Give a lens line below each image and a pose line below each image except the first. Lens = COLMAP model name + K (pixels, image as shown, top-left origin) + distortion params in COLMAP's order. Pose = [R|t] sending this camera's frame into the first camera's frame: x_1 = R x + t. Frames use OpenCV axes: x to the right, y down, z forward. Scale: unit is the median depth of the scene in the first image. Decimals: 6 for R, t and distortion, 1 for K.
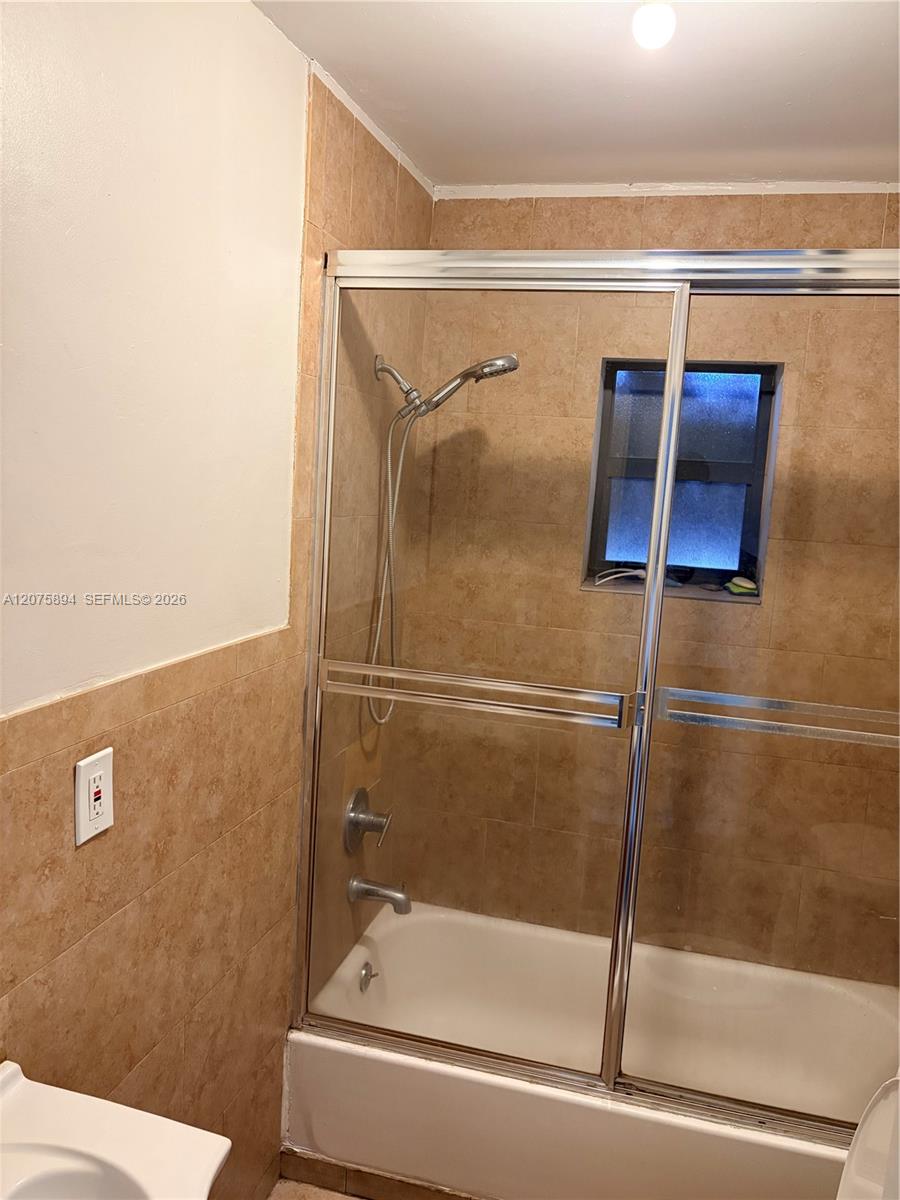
lens RADIAL K [[916.2, 0, 462.8], [0, 916.2, 602.2], [0, 0, 1]] dist [0.009804, -0.006702]
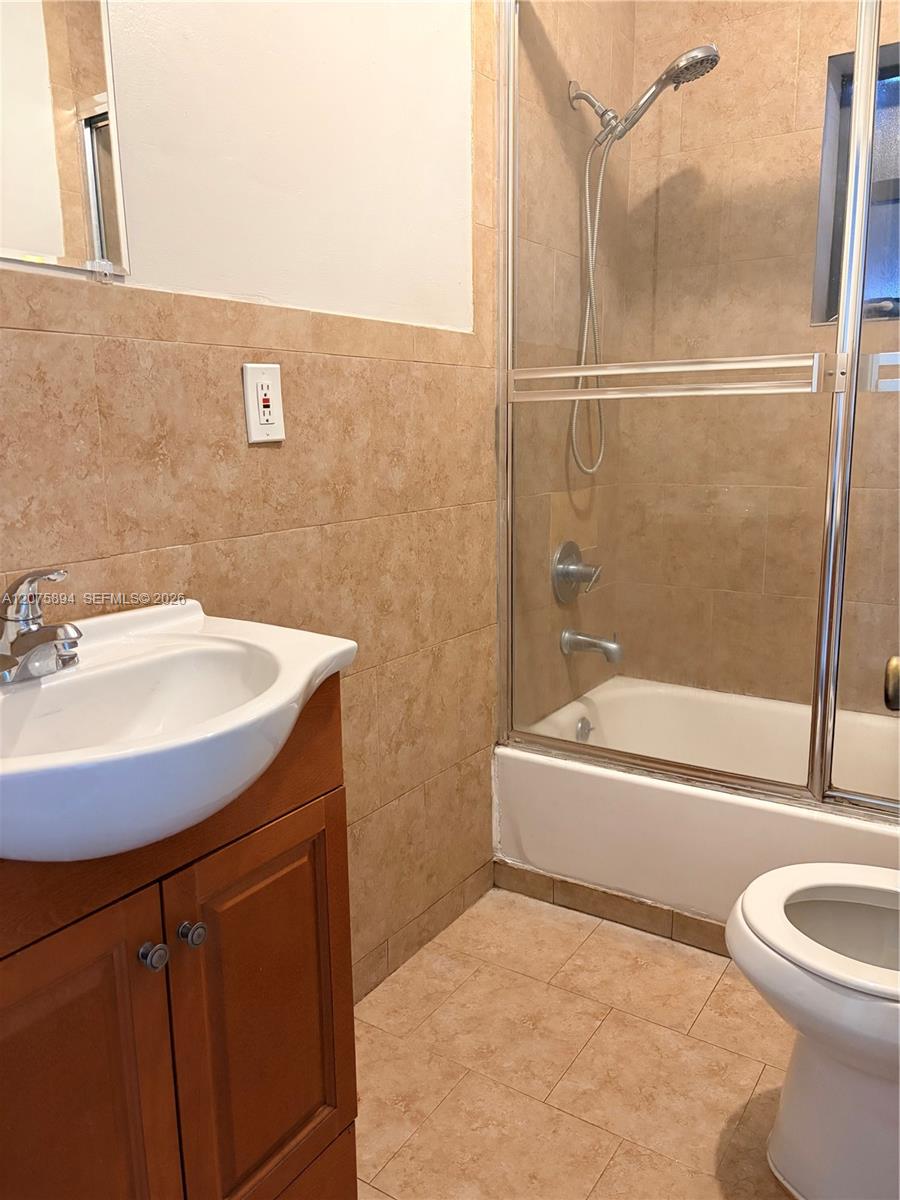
lens RADIAL K [[914.0, 0, 450.0], [0, 914.0, 600.0], [0, 0, 1]] dist [0.042517, -0.047487]
pose [[0.941927, -0.015598, -0.335454, 0.122473], [0.031414, 0.998633, 0.041774, 0.273502], [0.334344, -0.049886, 0.941130, 0.006812]]
